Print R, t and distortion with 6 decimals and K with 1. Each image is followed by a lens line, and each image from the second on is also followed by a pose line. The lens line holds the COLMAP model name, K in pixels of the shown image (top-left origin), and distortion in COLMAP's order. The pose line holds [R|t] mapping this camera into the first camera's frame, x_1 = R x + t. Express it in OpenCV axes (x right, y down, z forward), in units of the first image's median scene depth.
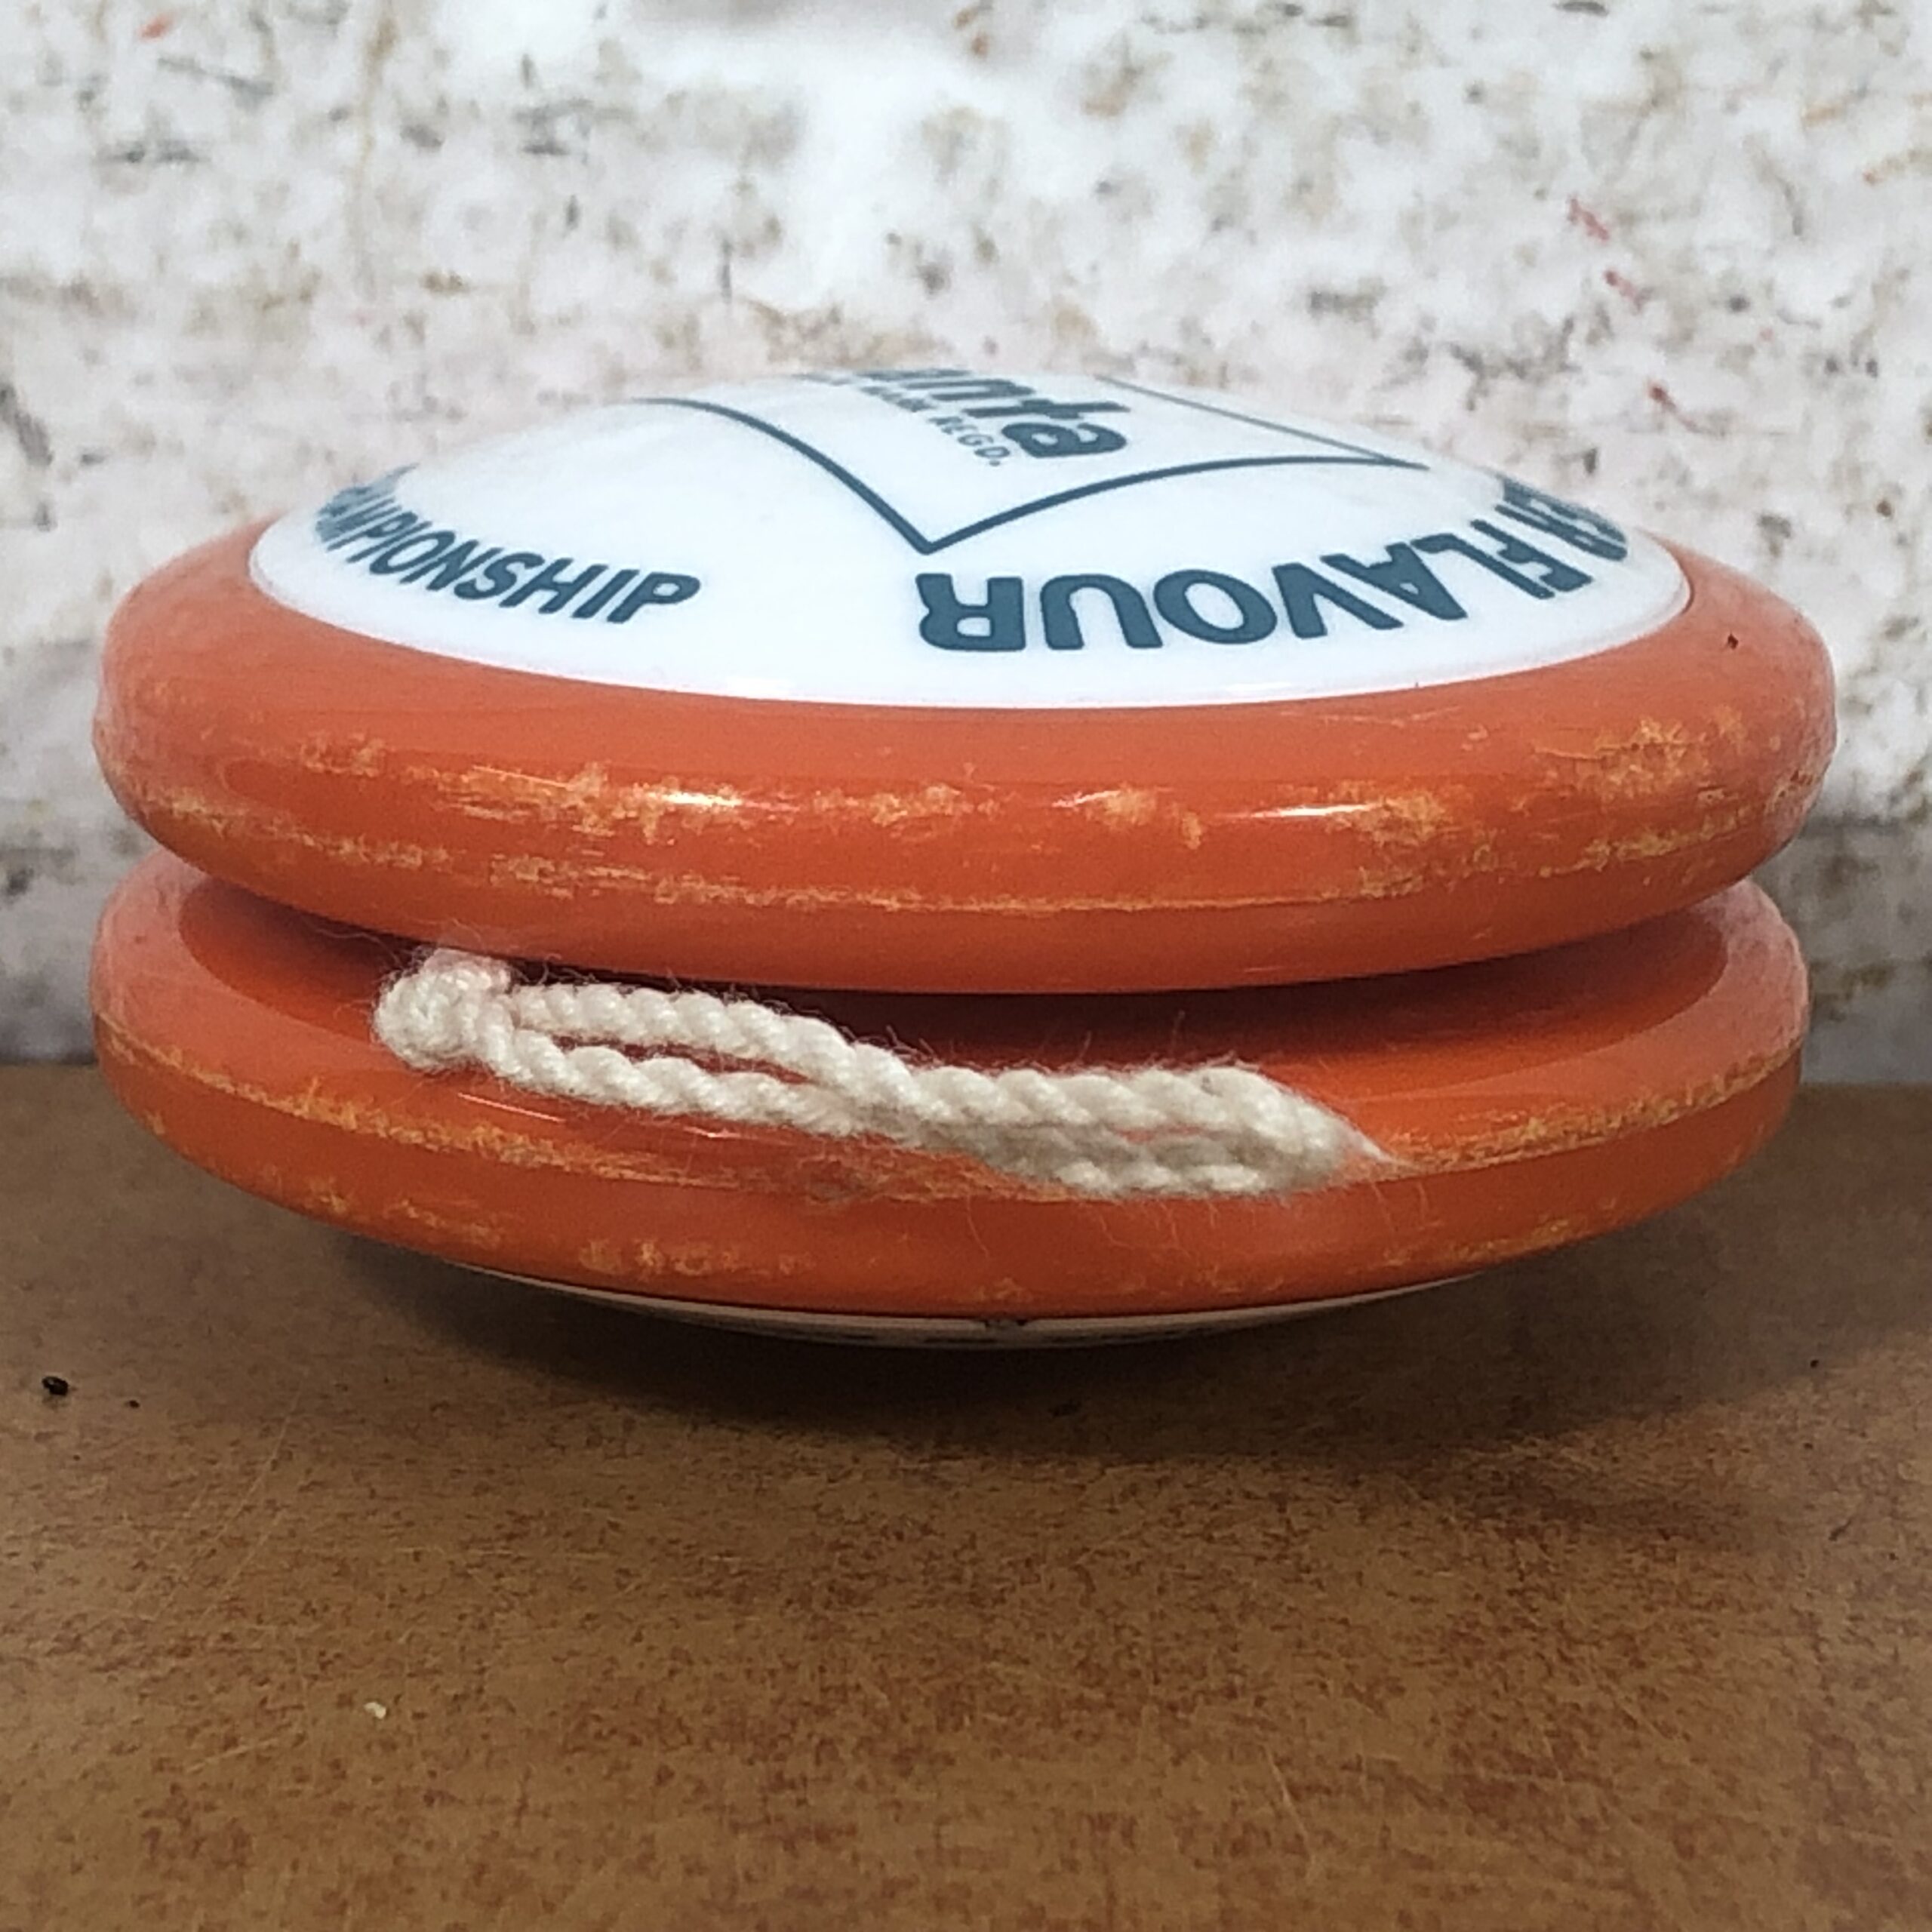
lens RADIAL K [[7174.6, 0, 956.8], [0, 7174.6, 960.8], [0, 0, 1]] dist [0.223801, 0.000000]
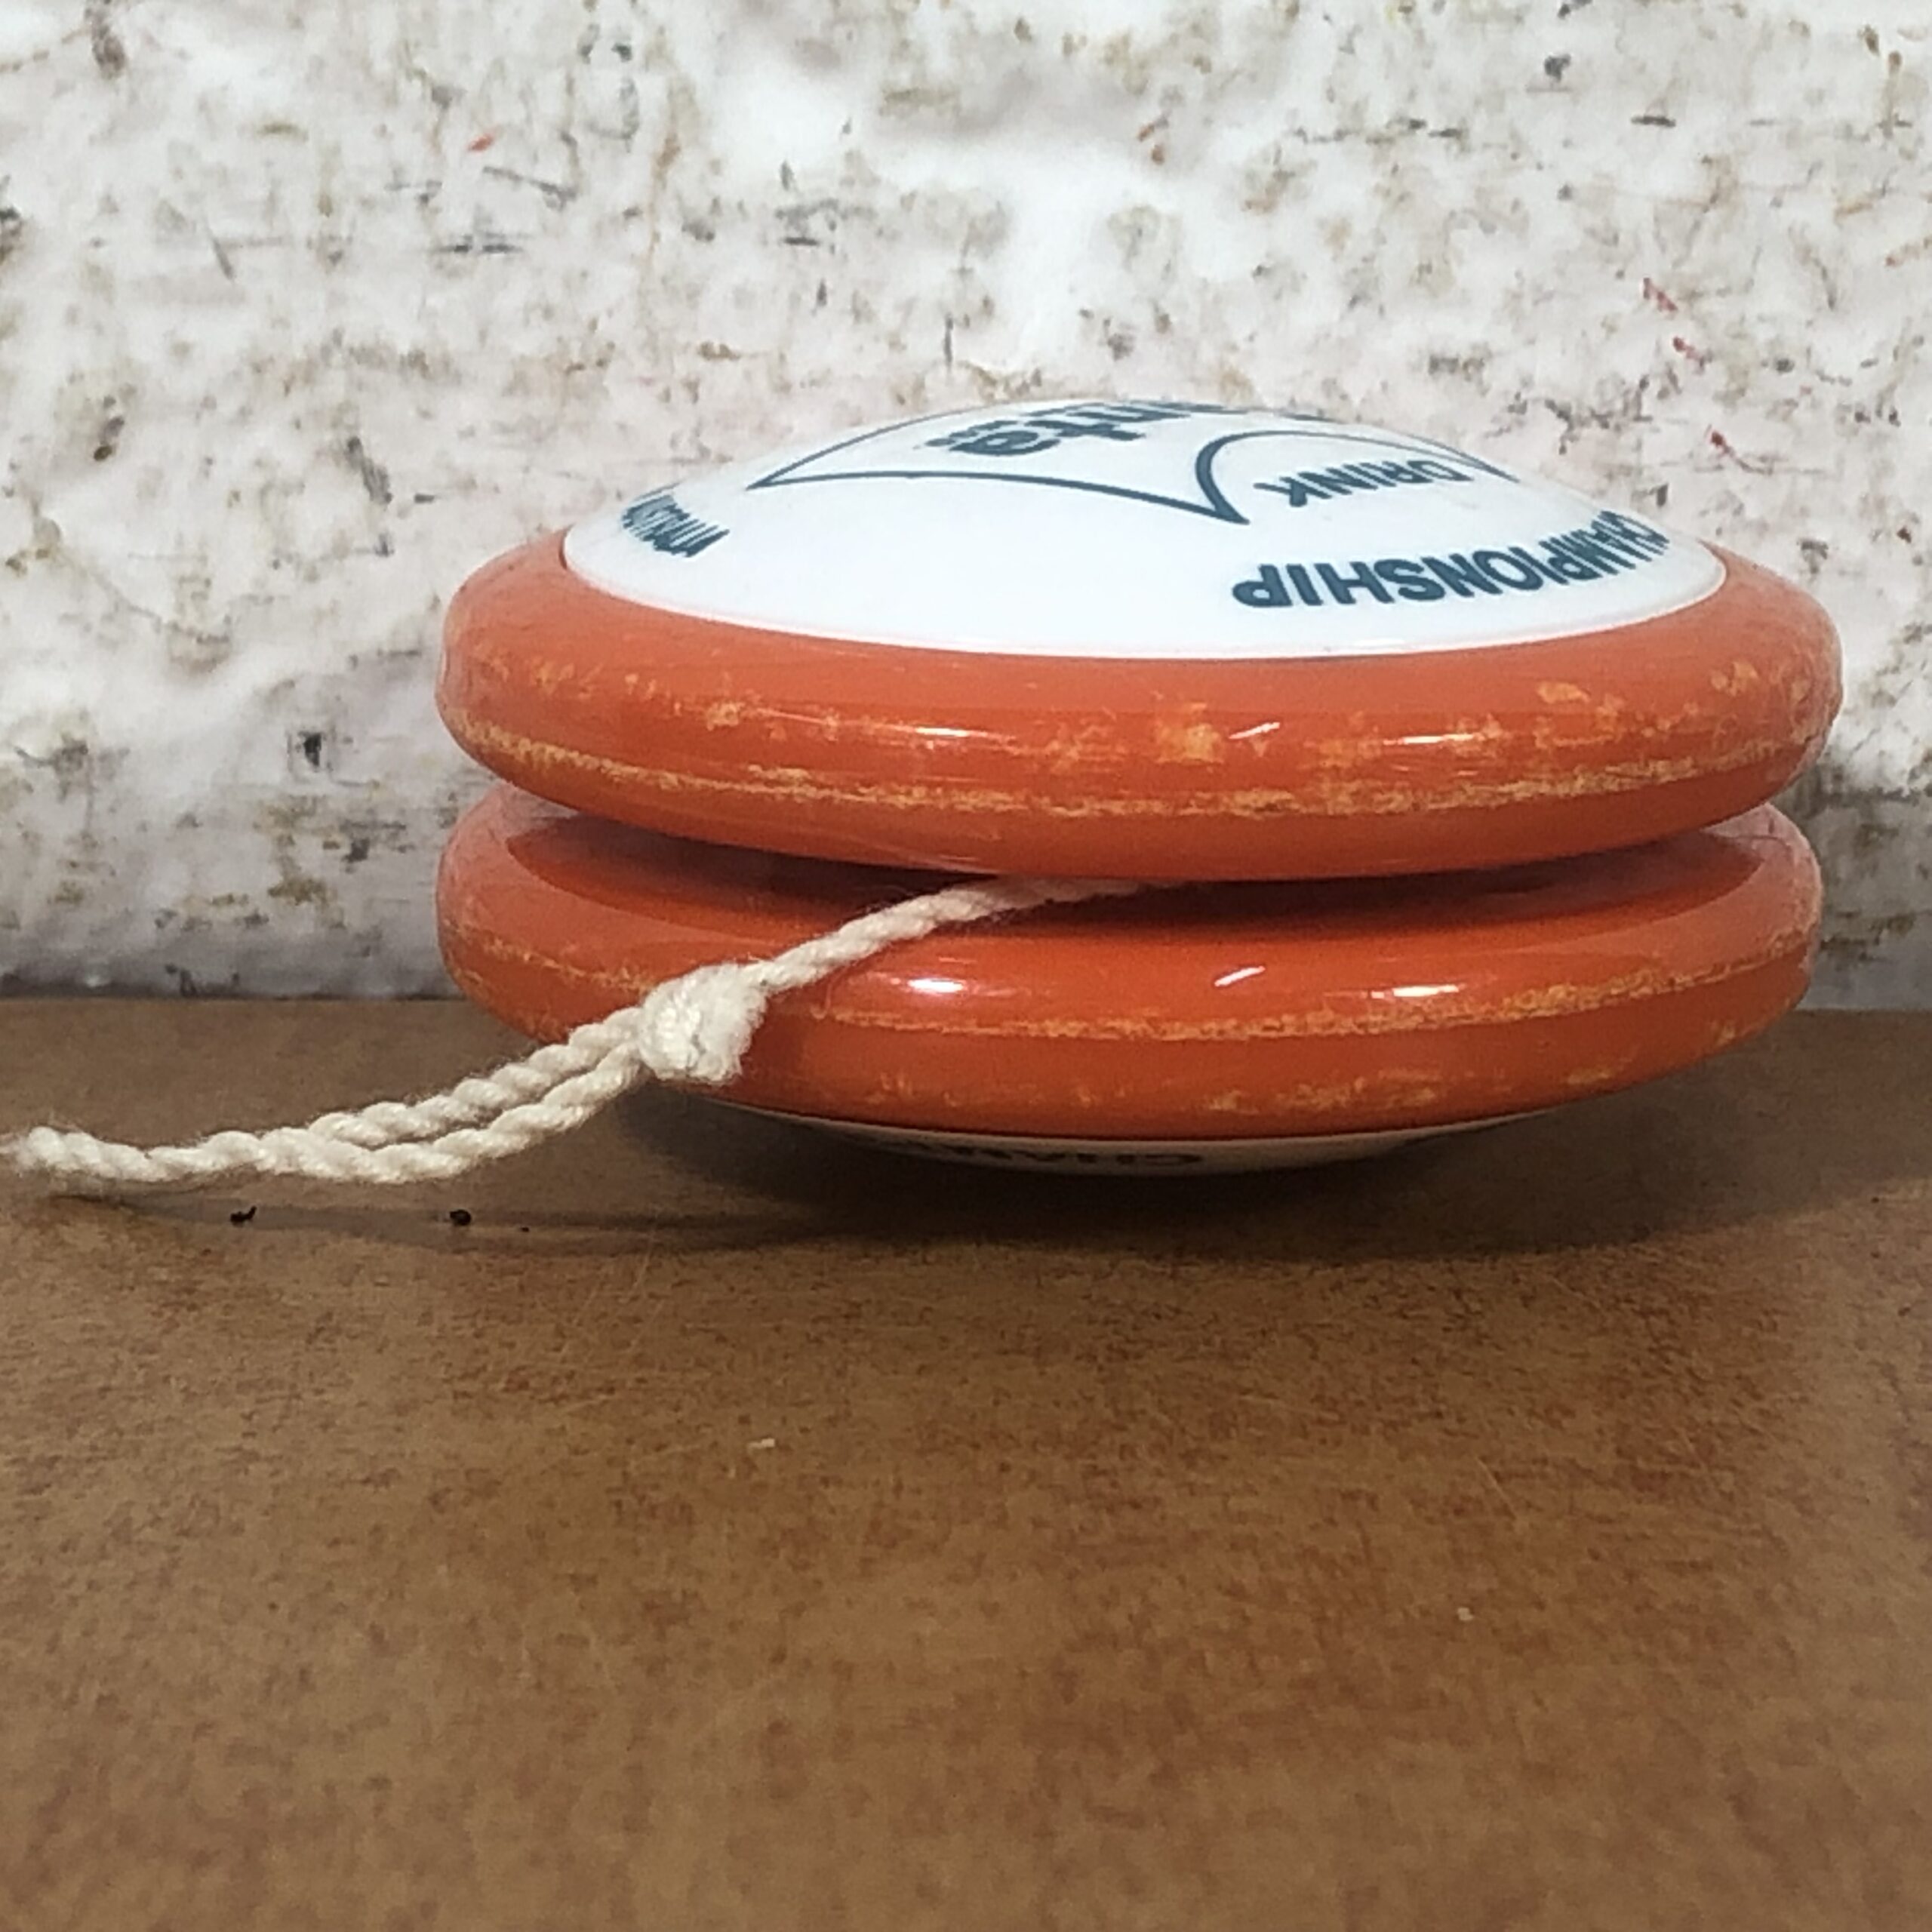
lens RADIAL K [[7174.6, 0, 958.8], [0, 7174.6, 906.2], [0, 0, 1]] dist [0.223801, 0.000000]
pose [[0.999834, -0.004554, 0.017654, -0.052499], [0.005250, 0.999203, -0.039580, 0.047477], [-0.017459, 0.039666, 0.999060, -0.206706]]
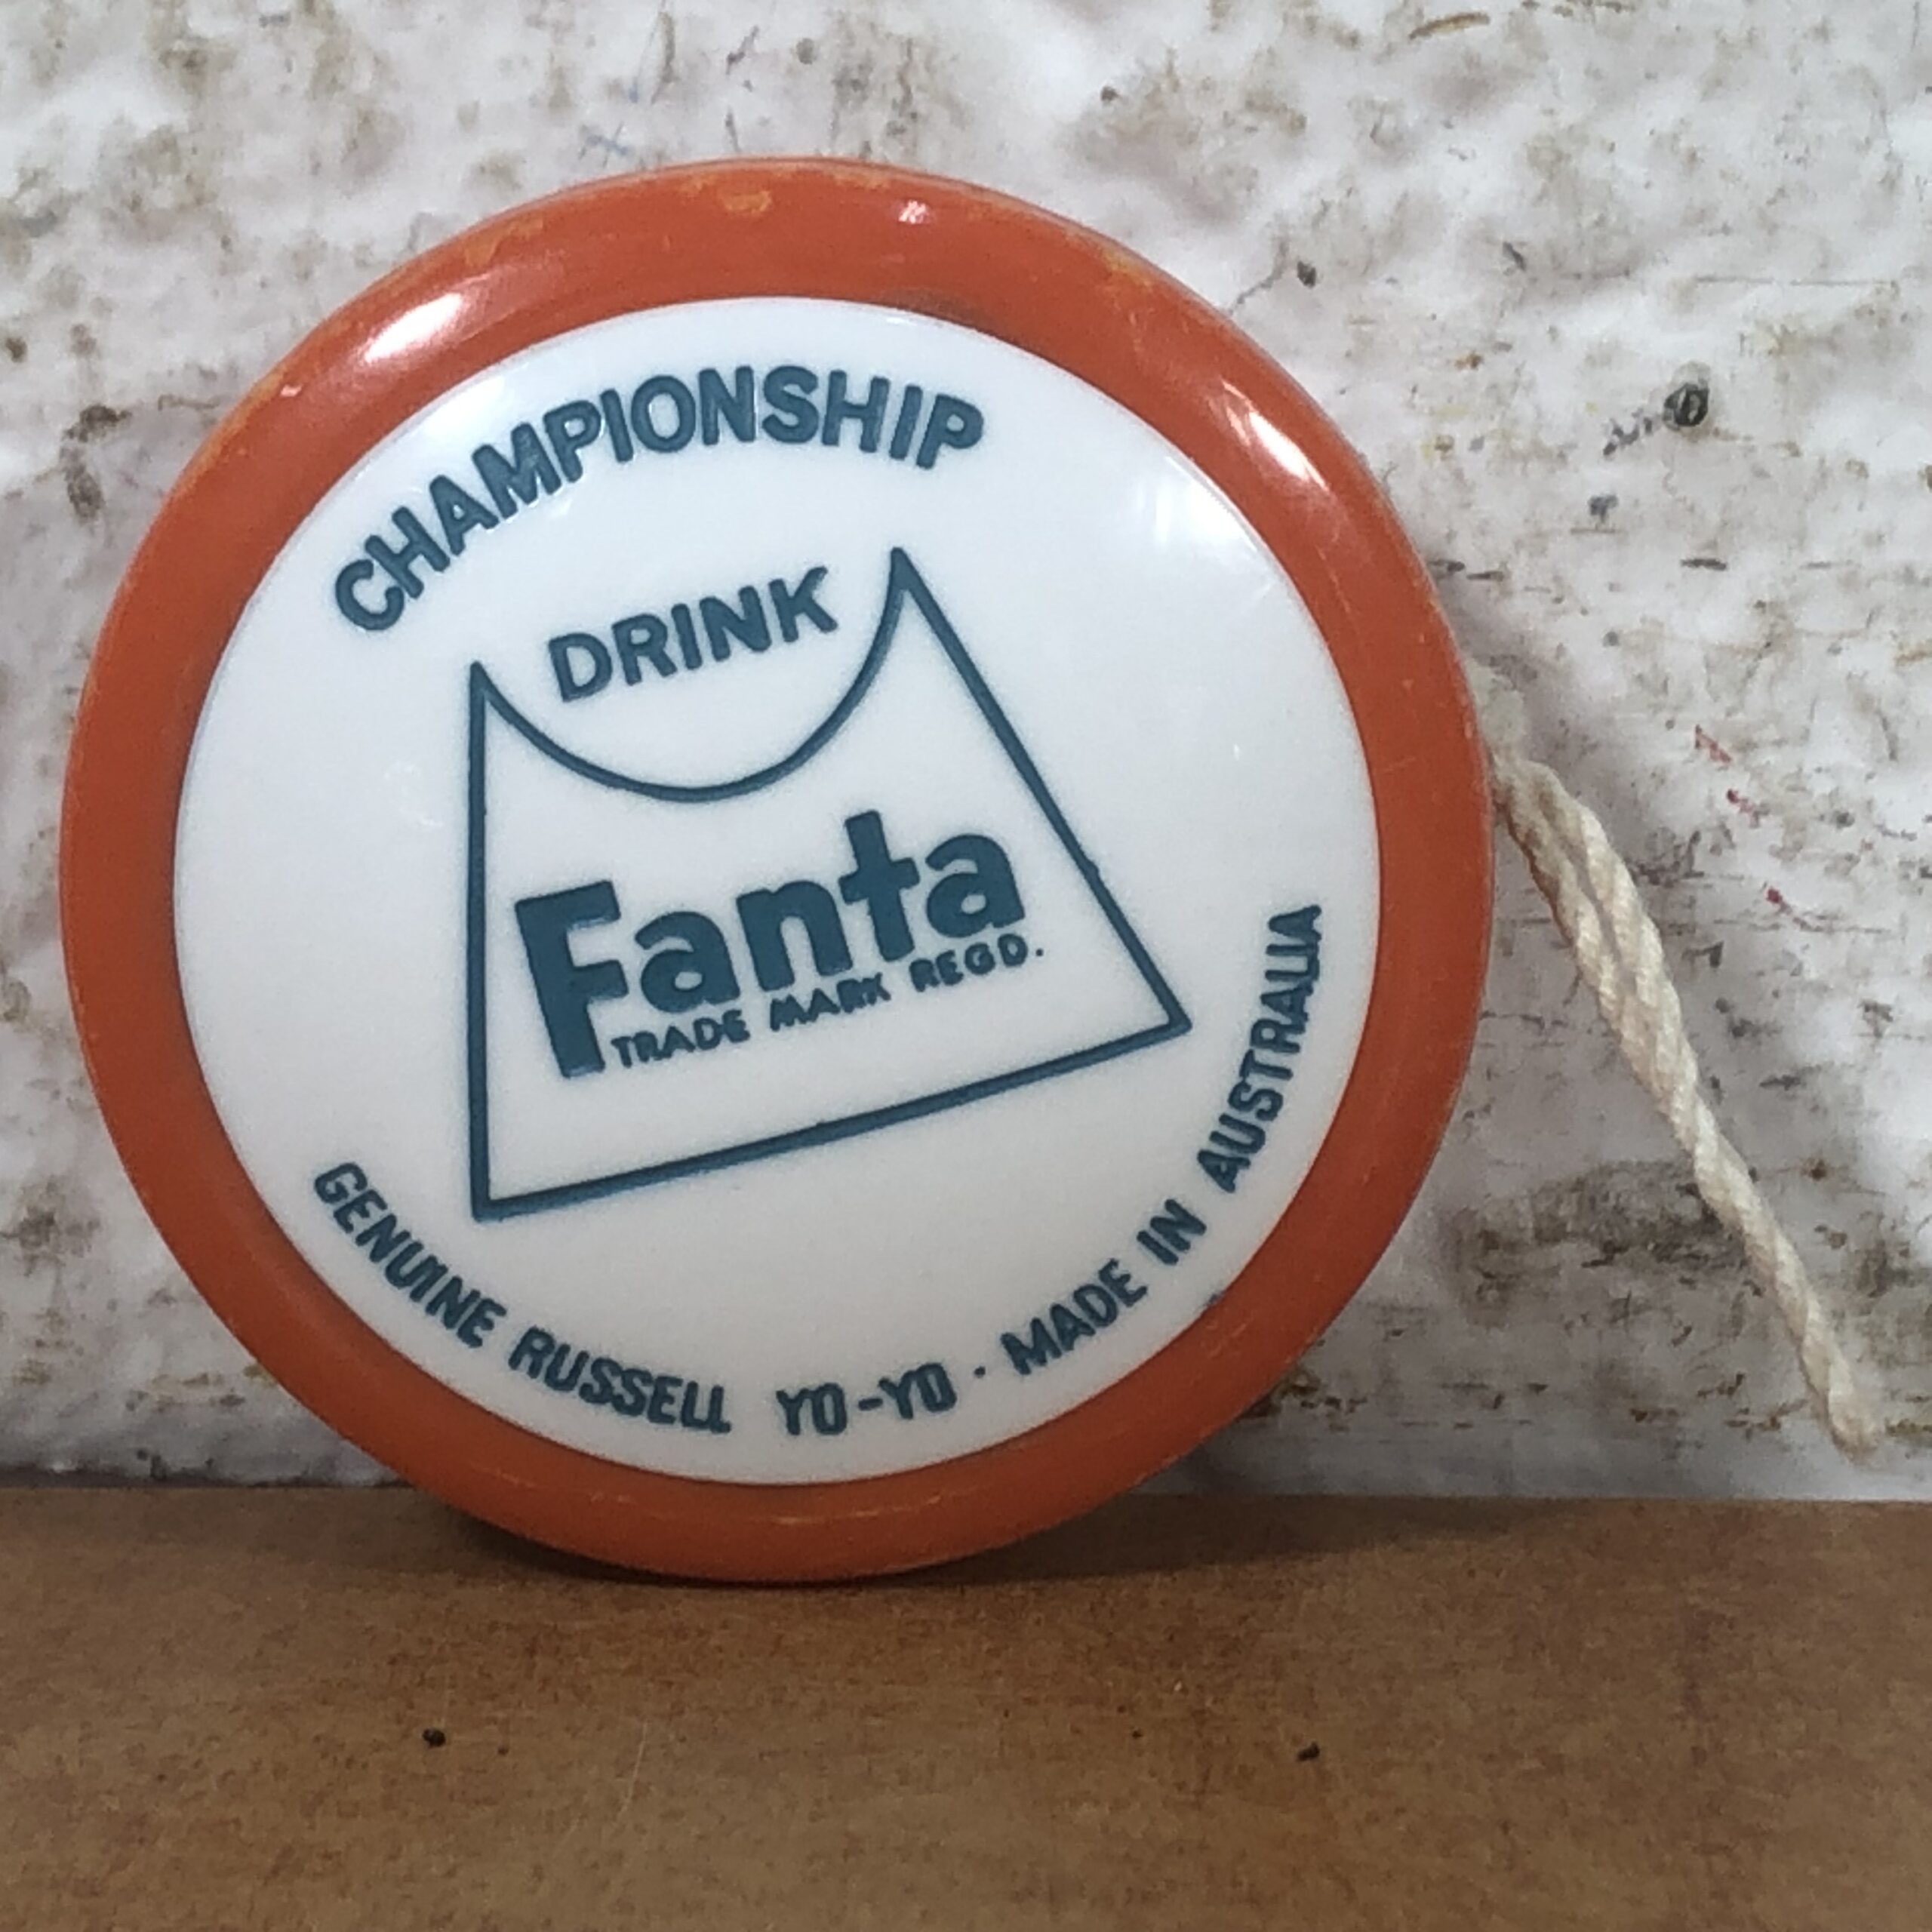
lens RADIAL K [[7174.6, 0, 957.4], [0, 7174.6, 911.4], [0, 0, 1]] dist [0.223801, 0.000000]
pose [[0.999935, -0.003172, 0.010914, -0.045964], [0.004165, 0.995731, -0.092209, 0.029254], [-0.010575, 0.092249, 0.995680, -0.143433]]
